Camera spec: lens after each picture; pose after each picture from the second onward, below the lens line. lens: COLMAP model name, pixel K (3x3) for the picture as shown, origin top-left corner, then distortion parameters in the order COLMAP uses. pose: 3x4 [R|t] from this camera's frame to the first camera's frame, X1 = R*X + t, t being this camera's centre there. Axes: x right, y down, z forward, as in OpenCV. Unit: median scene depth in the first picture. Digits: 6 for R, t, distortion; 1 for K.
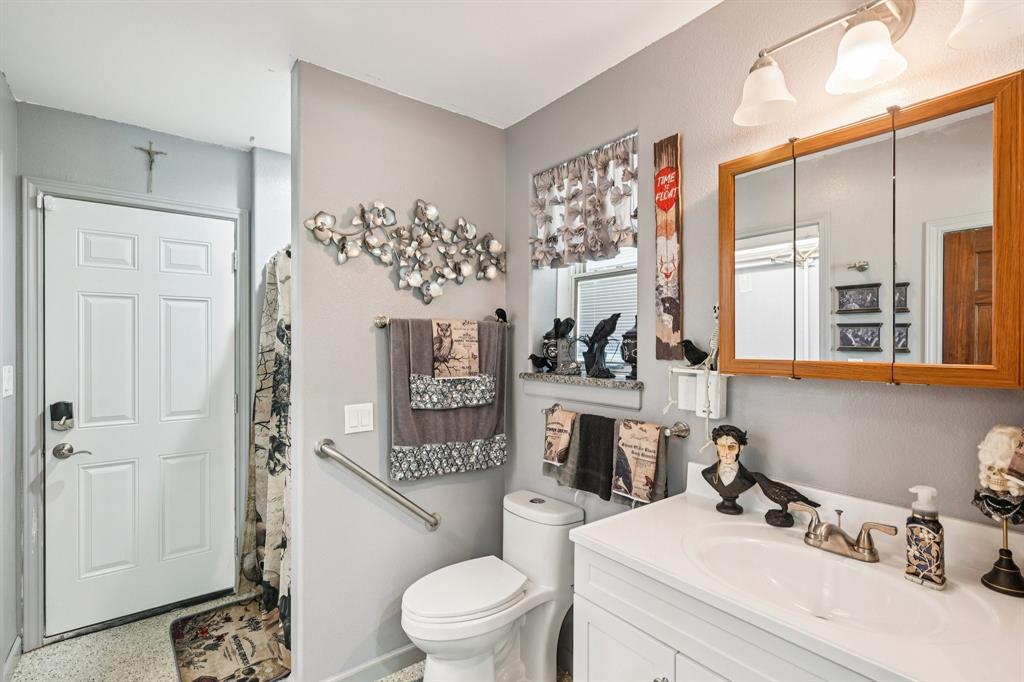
lens RADIAL K [[484.9, 0, 513.2], [0, 484.9, 347.4], [0, 0, 1]] dist [-0.000821, -0.000643]
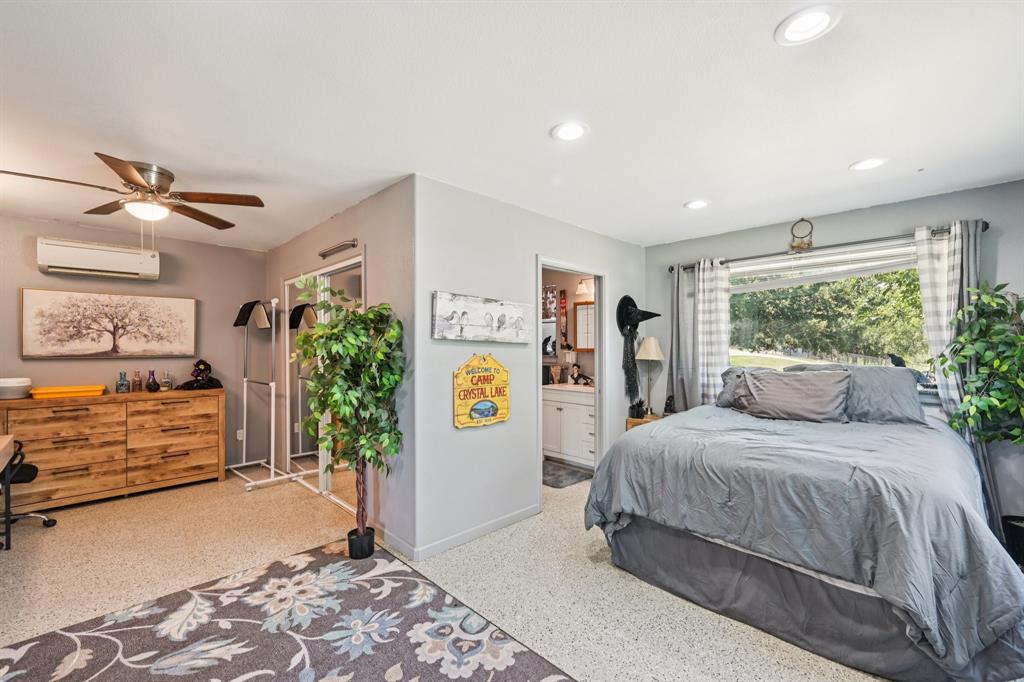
lens RADIAL K [[434.3, 0, 512.0], [0, 434.3, 341.0], [0, 0, 1]] dist [0.000029, -0.000002]
pose [[0.993340, -0.003542, 0.115162, -0.221062], [0.005056, 0.999905, -0.012858, 0.002013], [-0.115105, 0.013355, 0.993264, -1.091085]]
